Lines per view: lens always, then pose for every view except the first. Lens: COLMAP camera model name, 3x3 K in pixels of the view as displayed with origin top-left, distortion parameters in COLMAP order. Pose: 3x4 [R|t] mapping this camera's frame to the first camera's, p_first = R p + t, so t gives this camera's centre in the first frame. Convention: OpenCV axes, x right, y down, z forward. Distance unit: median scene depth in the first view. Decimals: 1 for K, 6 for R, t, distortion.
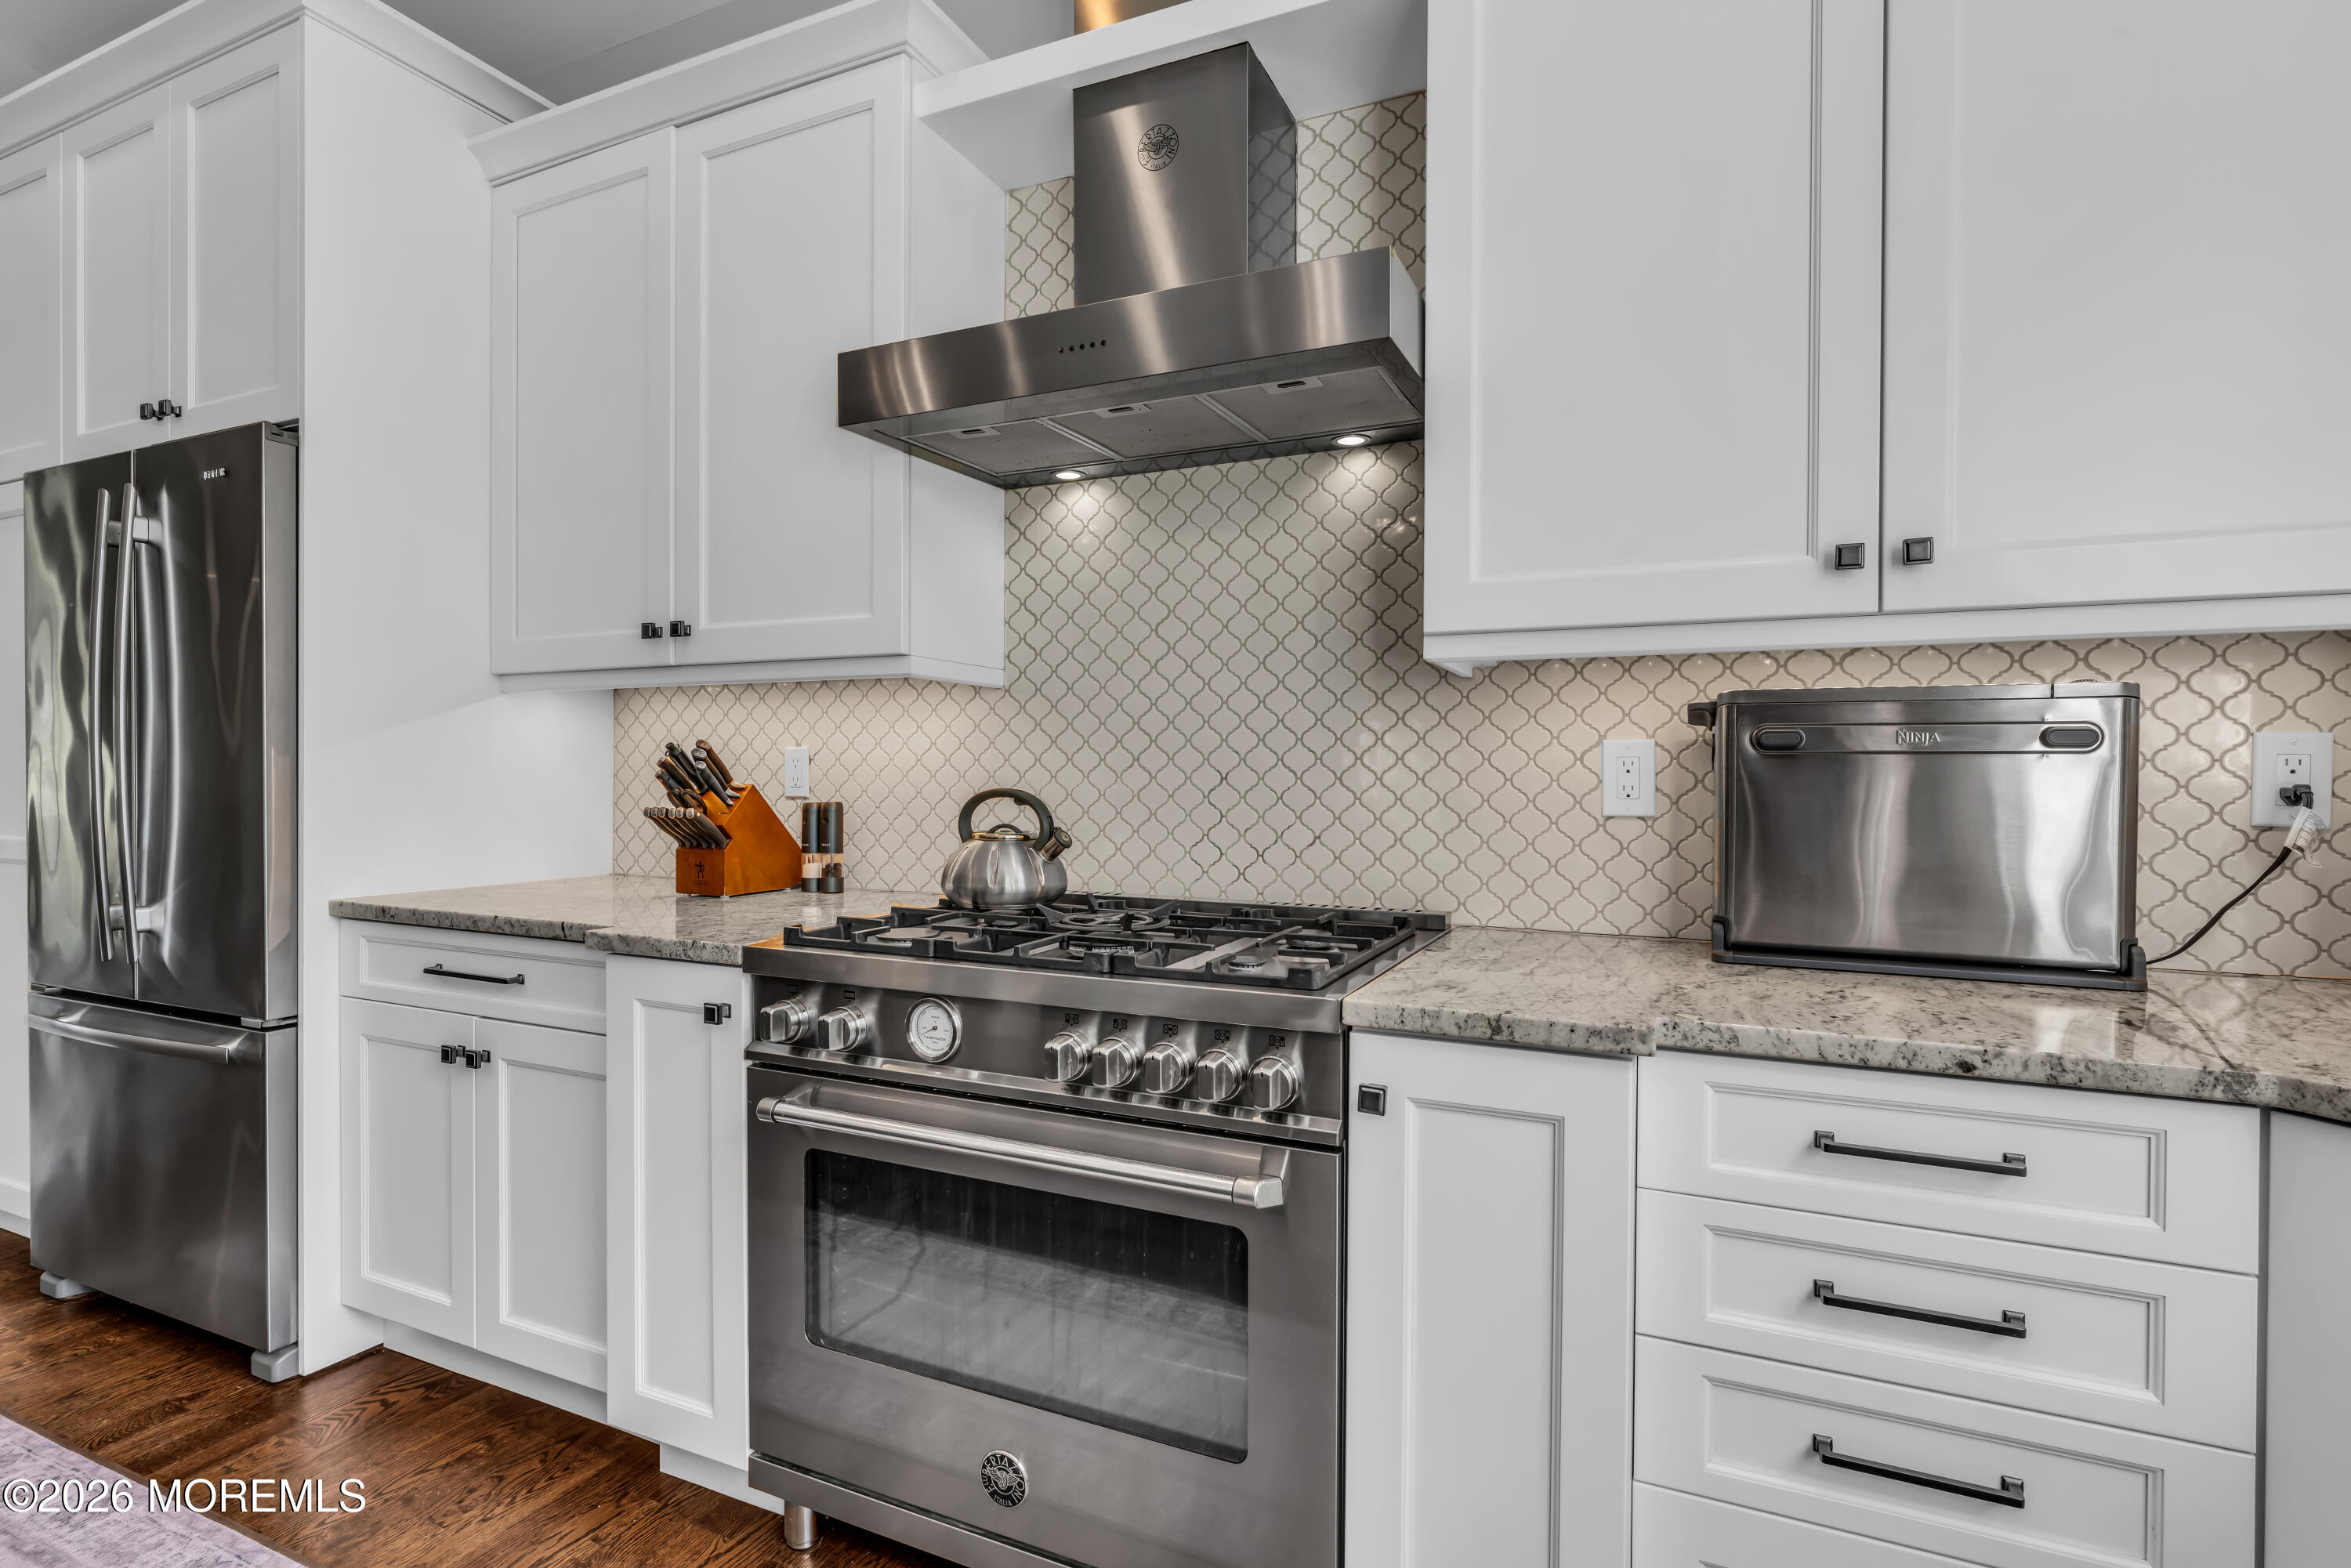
lens RADIAL K [[1139.4, 0, 1175.5], [0, 1139.4, 784.0], [0, 0, 1]] dist [-0.002006, -0.001844]
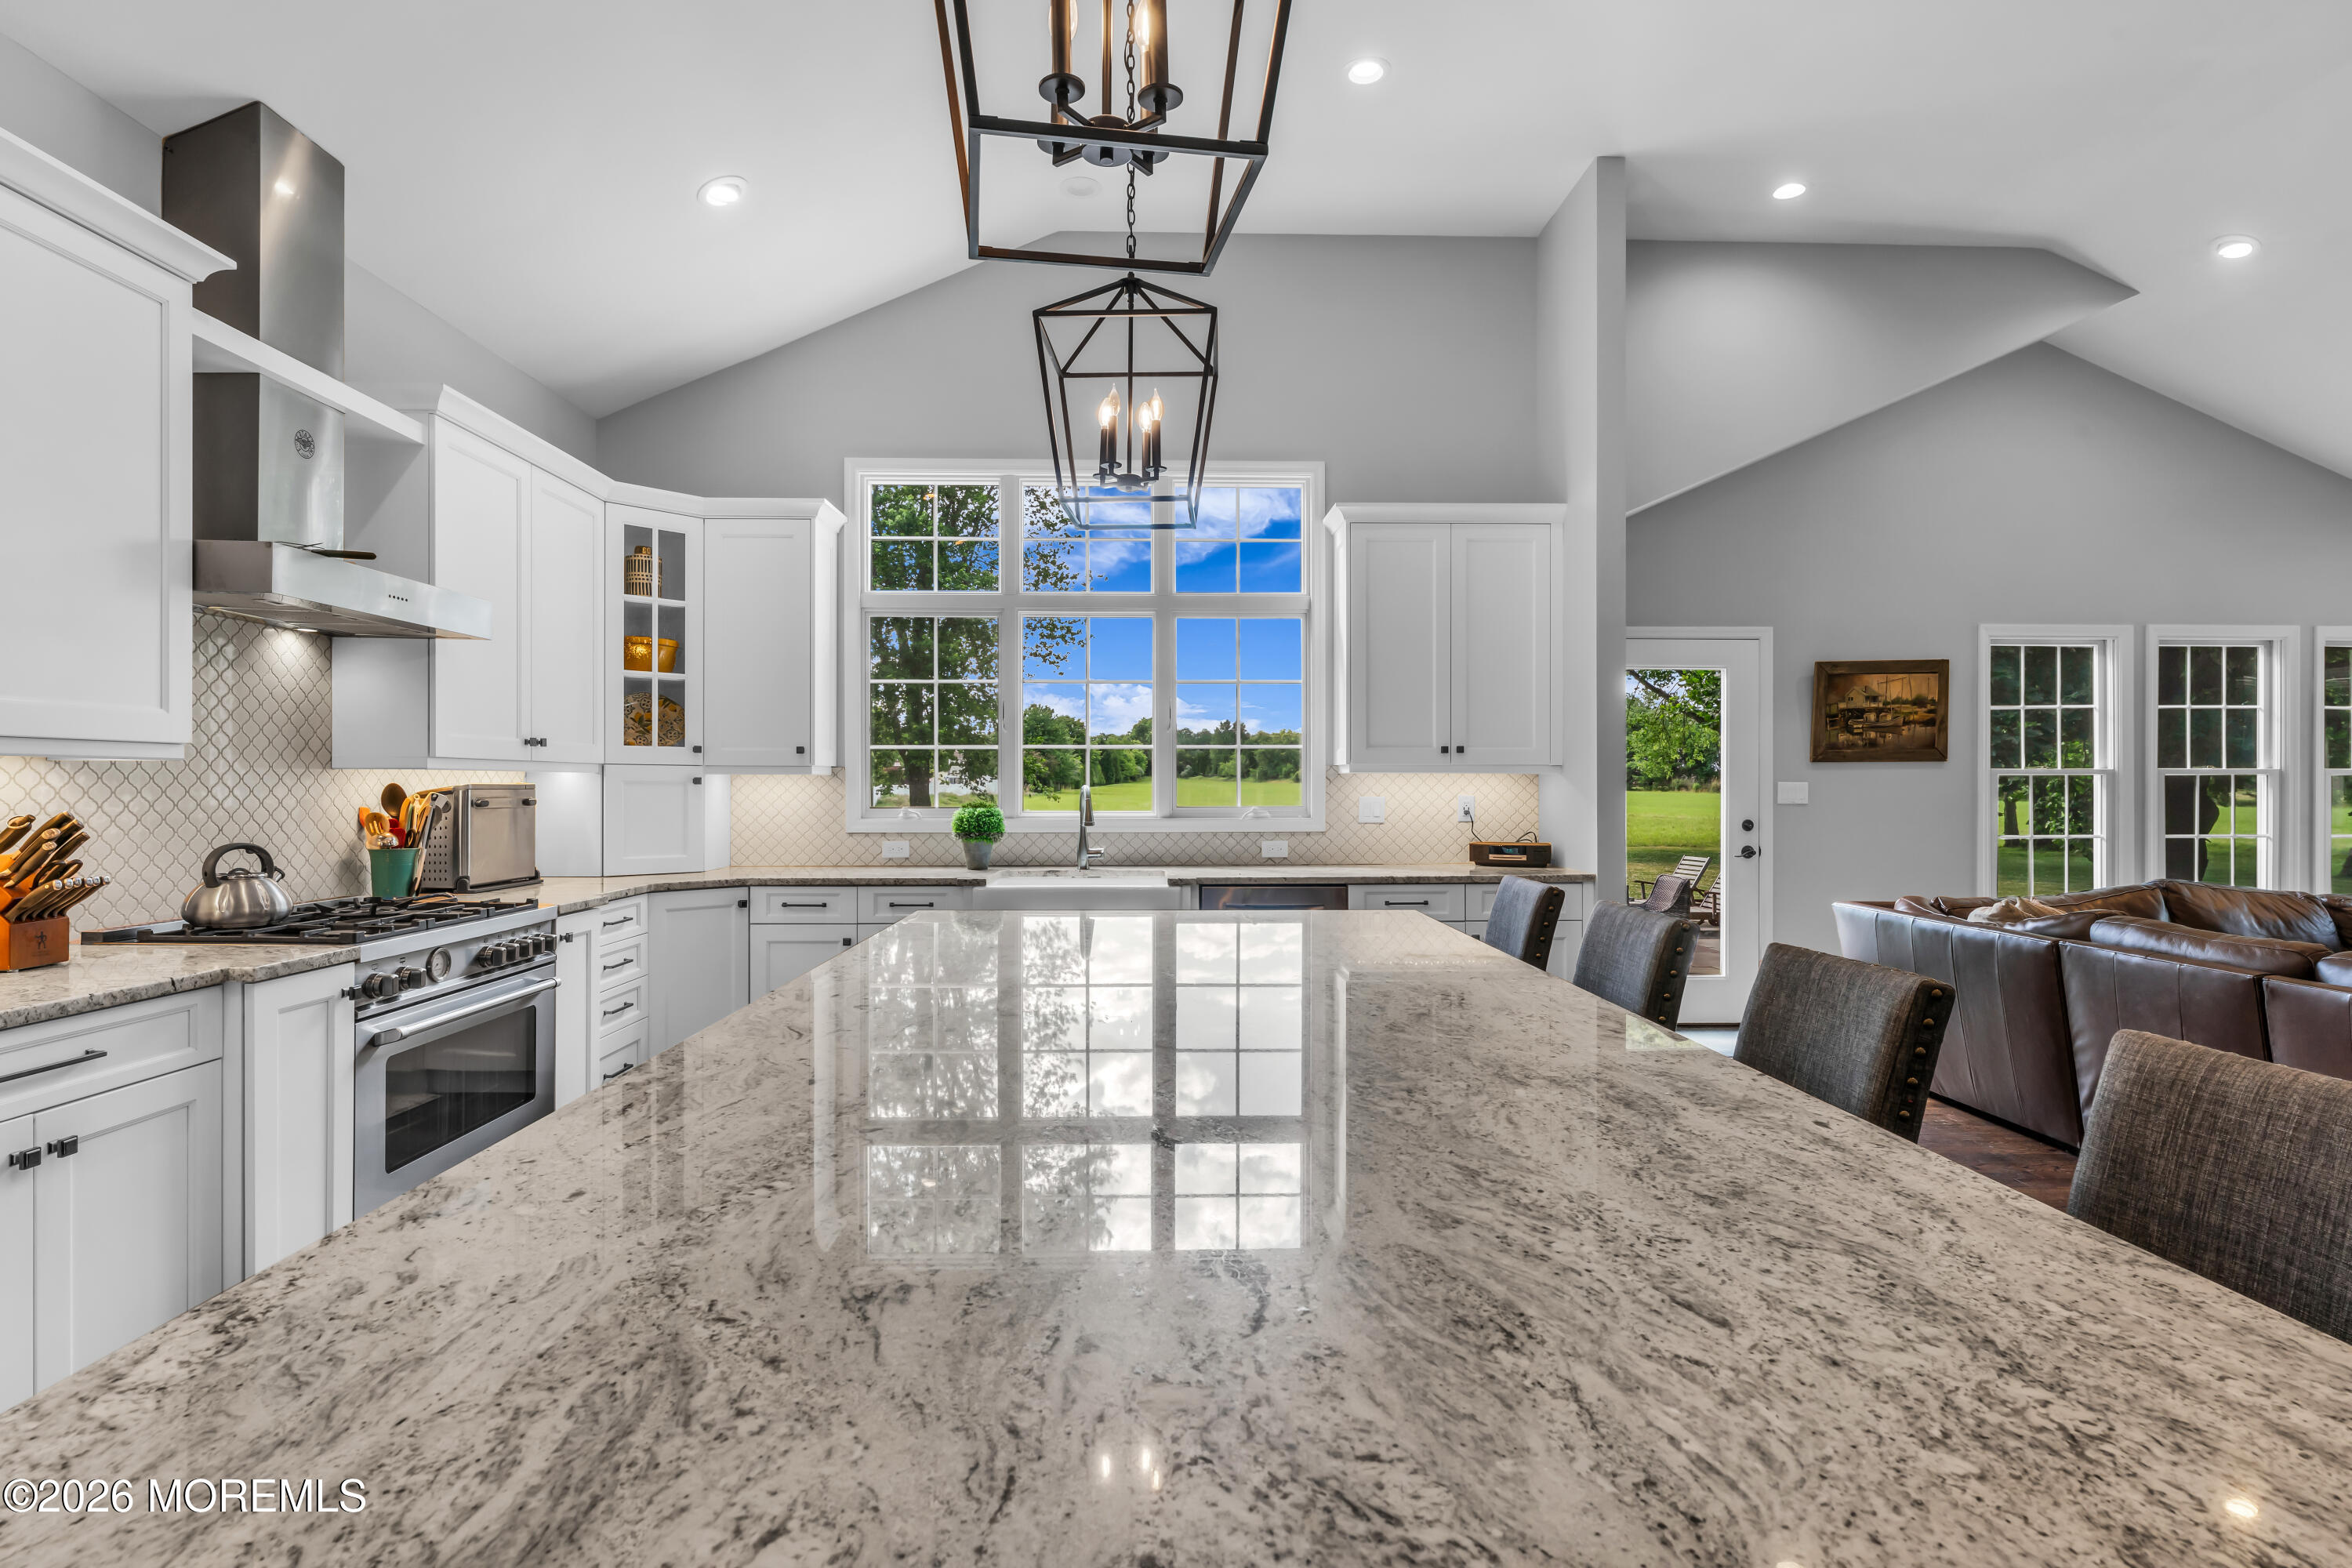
lens RADIAL K [[1164.6, 0, 1169.3], [0, 1164.6, 786.0], [0, 0, 1]] dist [-0.001288, -0.000381]
pose [[-0.444073, -0.008898, 0.895947, -1.912305], [-0.003598, 0.999960, 0.008148, -0.081043], [-0.895984, 0.000395, -0.444087, 0.583150]]
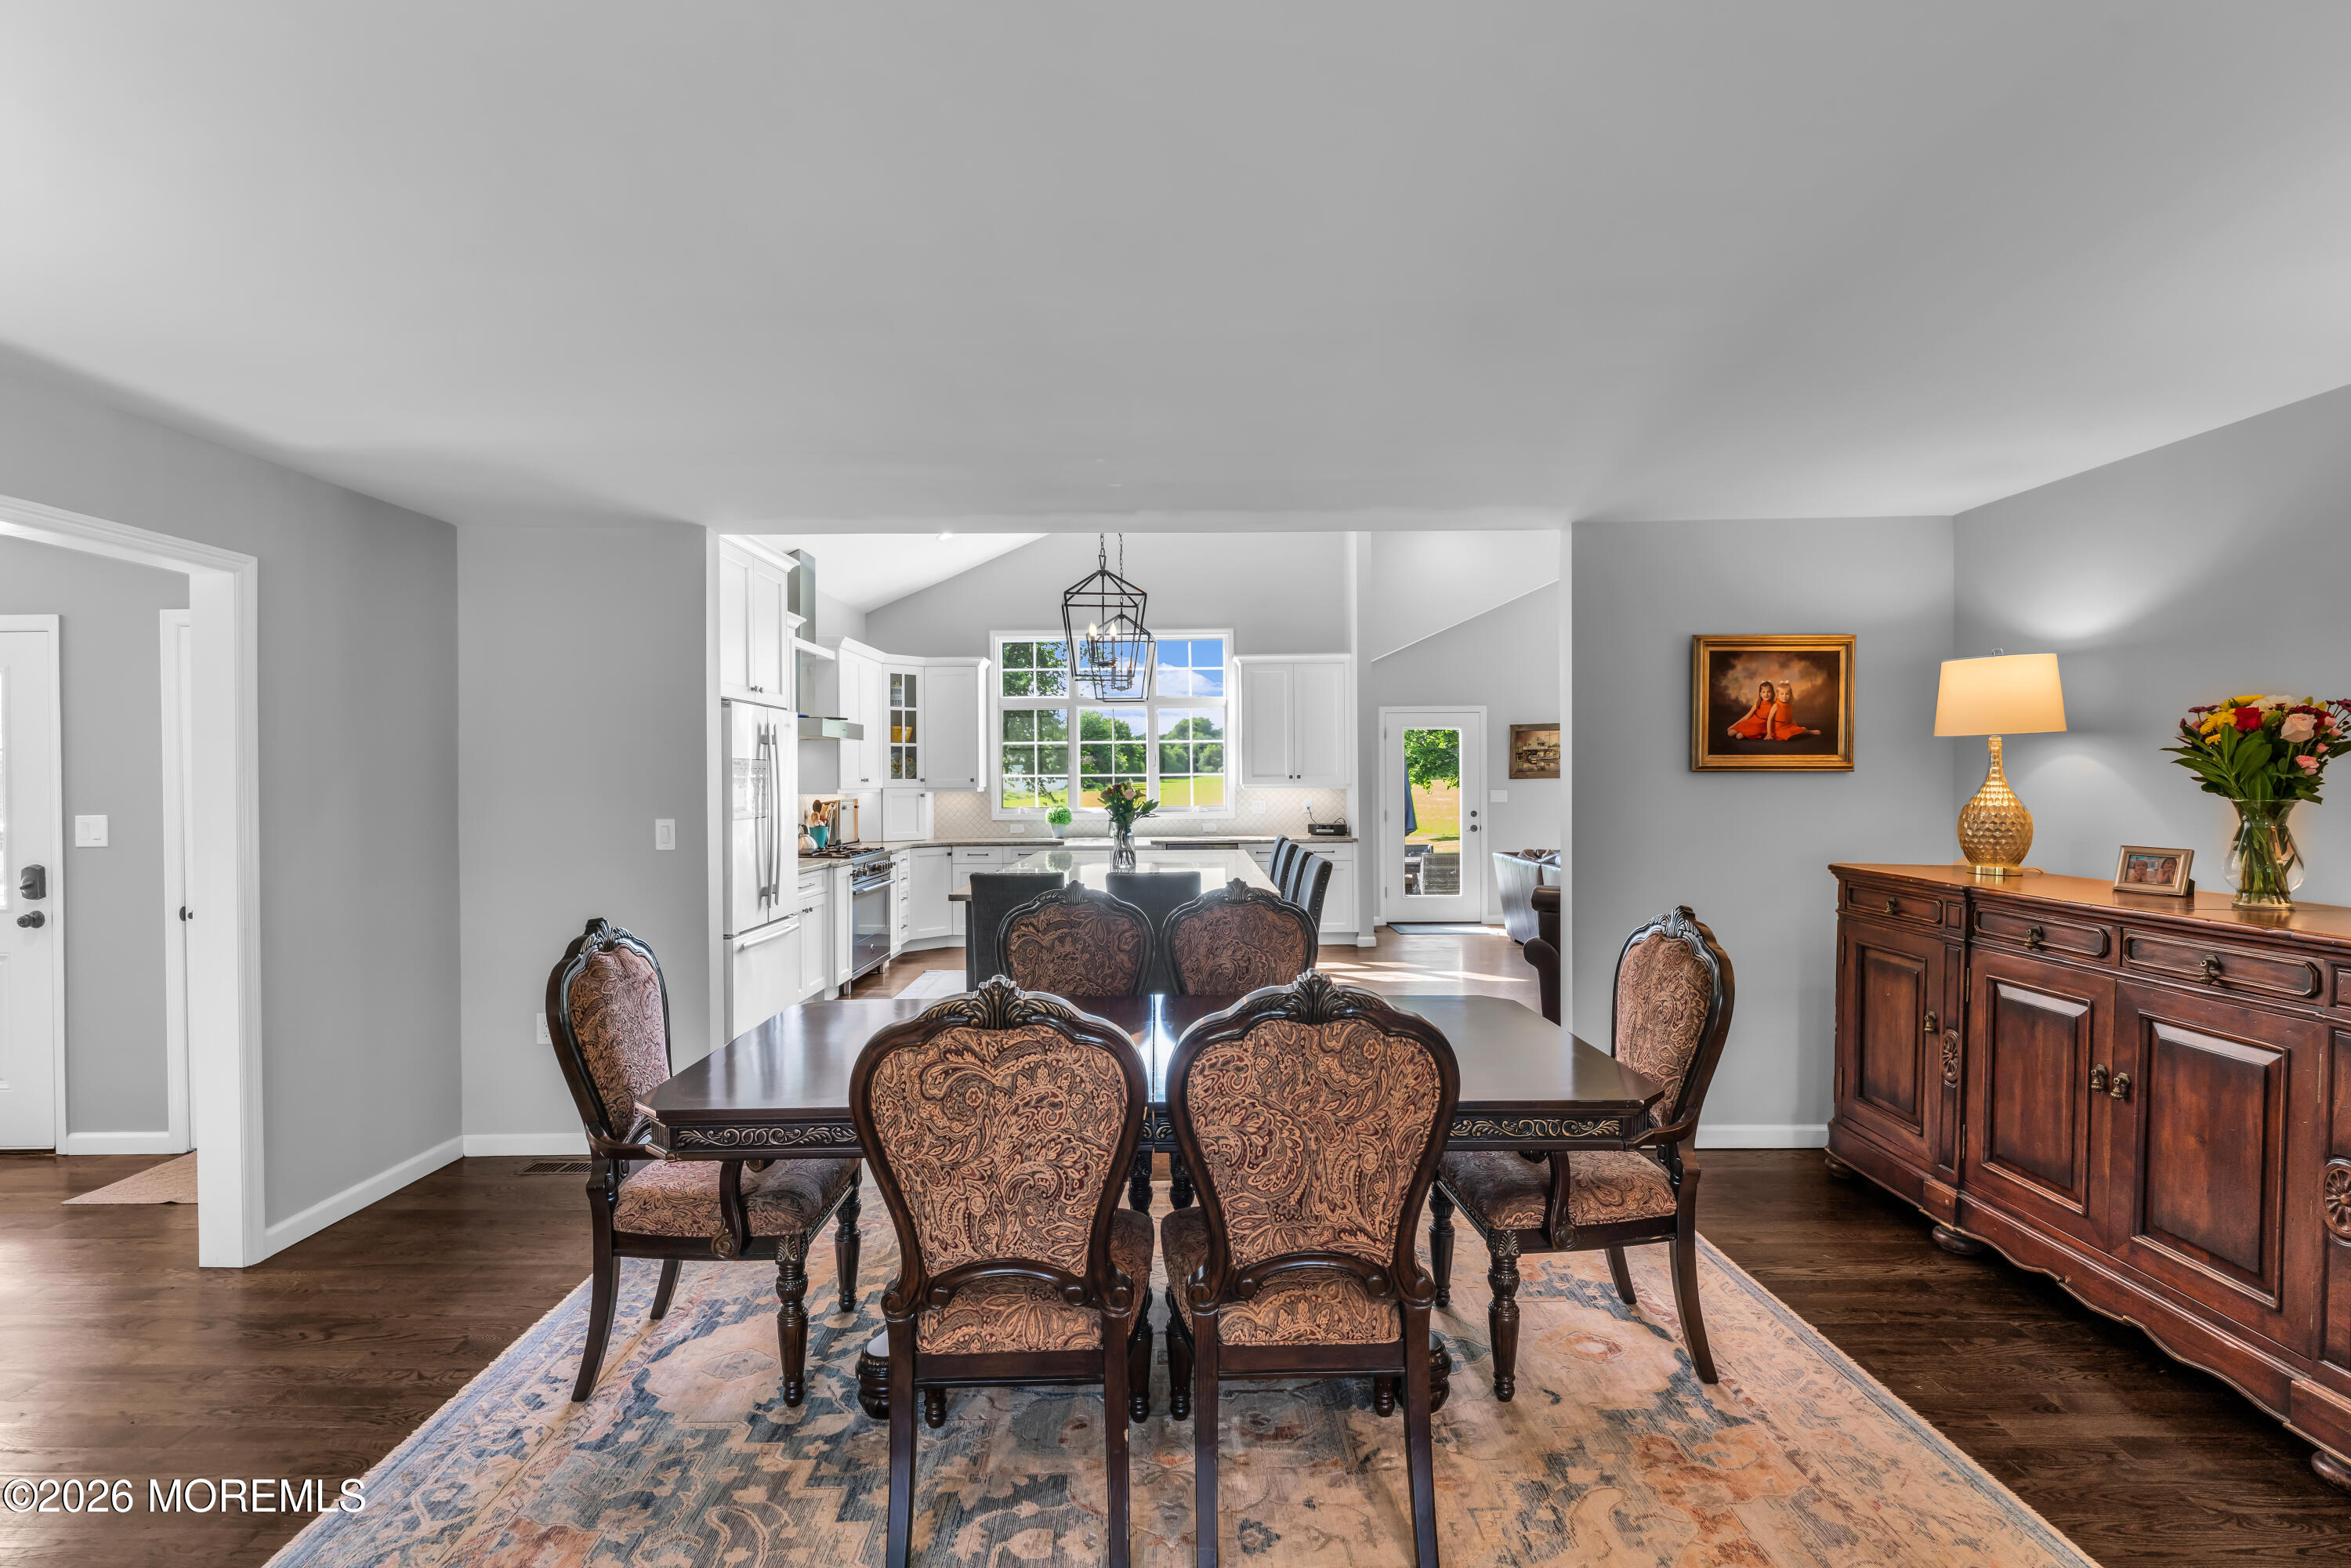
lens RADIAL K [[1139.4, 0, 1175.5], [0, 1139.4, 784.0], [0, 0, 1]] dist [-0.002006, -0.001844]
pose [[-0.409691, -0.008485, 0.912185, -4.208773], [0.004180, 0.999929, 0.011178, -0.166858], [-0.912215, 0.008392, -0.409626, 1.403766]]
